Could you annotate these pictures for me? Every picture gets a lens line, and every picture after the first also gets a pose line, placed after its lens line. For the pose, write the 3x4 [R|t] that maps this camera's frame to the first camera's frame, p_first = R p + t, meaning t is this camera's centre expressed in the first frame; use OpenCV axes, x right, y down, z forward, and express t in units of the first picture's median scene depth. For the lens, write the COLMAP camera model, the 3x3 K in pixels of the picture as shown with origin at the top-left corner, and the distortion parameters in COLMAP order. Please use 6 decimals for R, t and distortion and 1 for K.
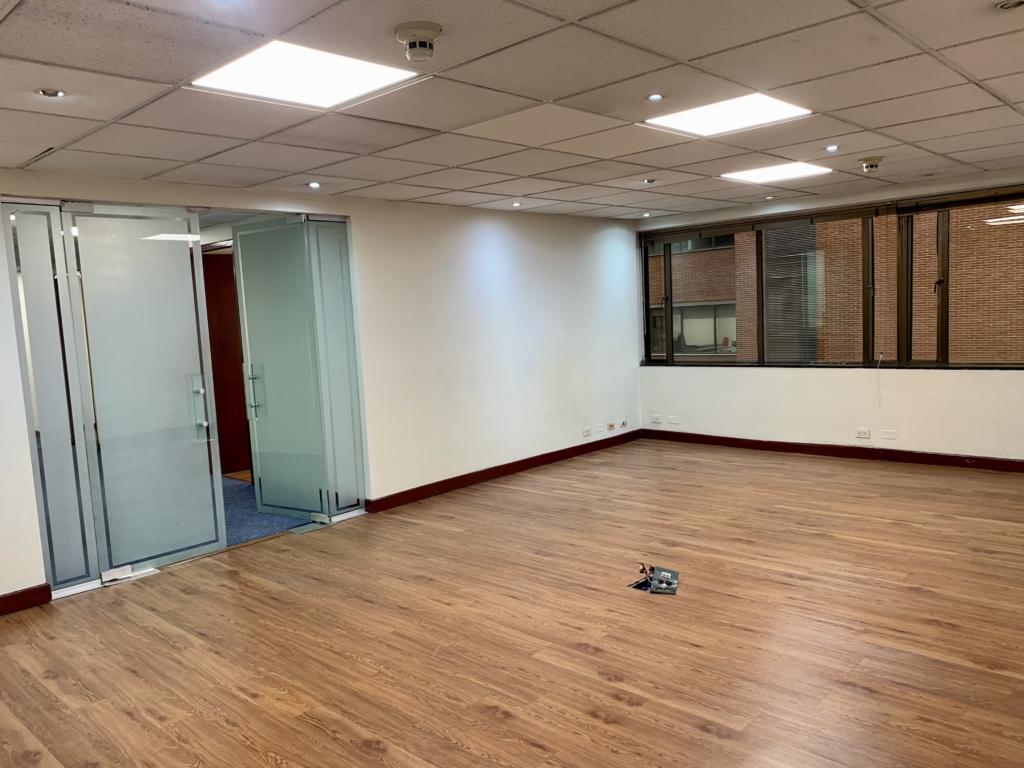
lens RADIAL K [[777.6, 0, 504.0], [0, 777.6, 384.8], [0, 0, 1]] dist [0.102742, -0.192985]
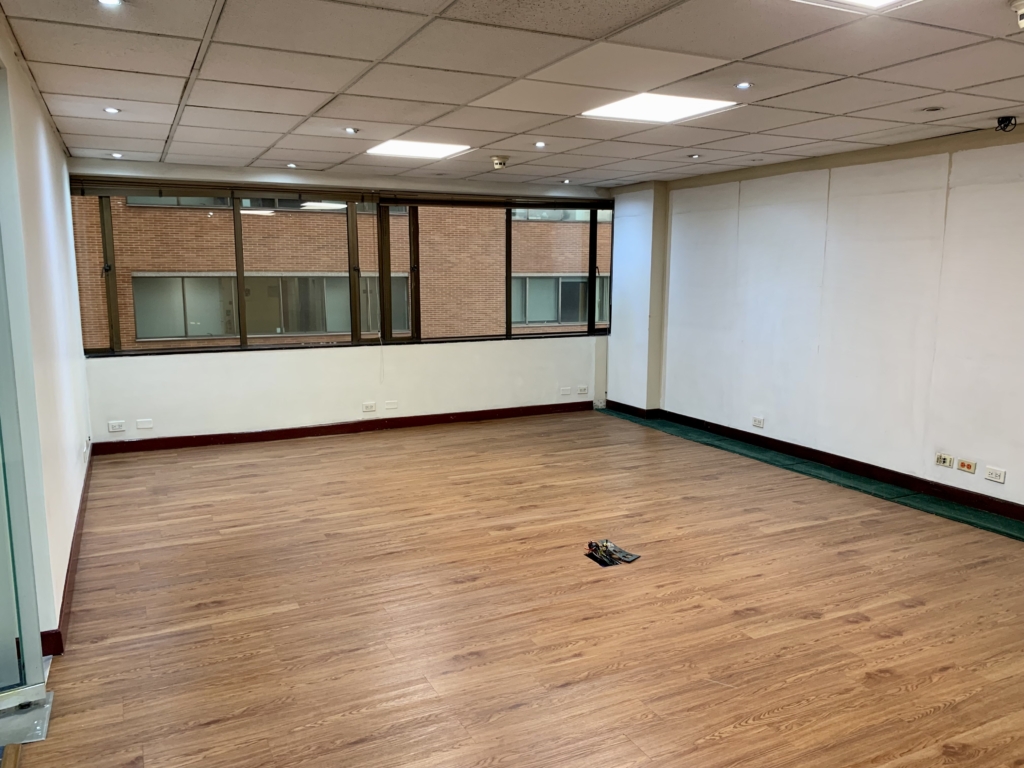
lens RADIAL K [[777.6, 0, 504.0], [0, 777.6, 384.8], [0, 0, 1]] dist [0.102742, -0.192985]
pose [[0.359241, -0.086771, 0.929202, -0.654661], [0.072198, 0.995268, 0.065028, -0.034150], [-0.930448, 0.043726, 0.363806, 0.638033]]
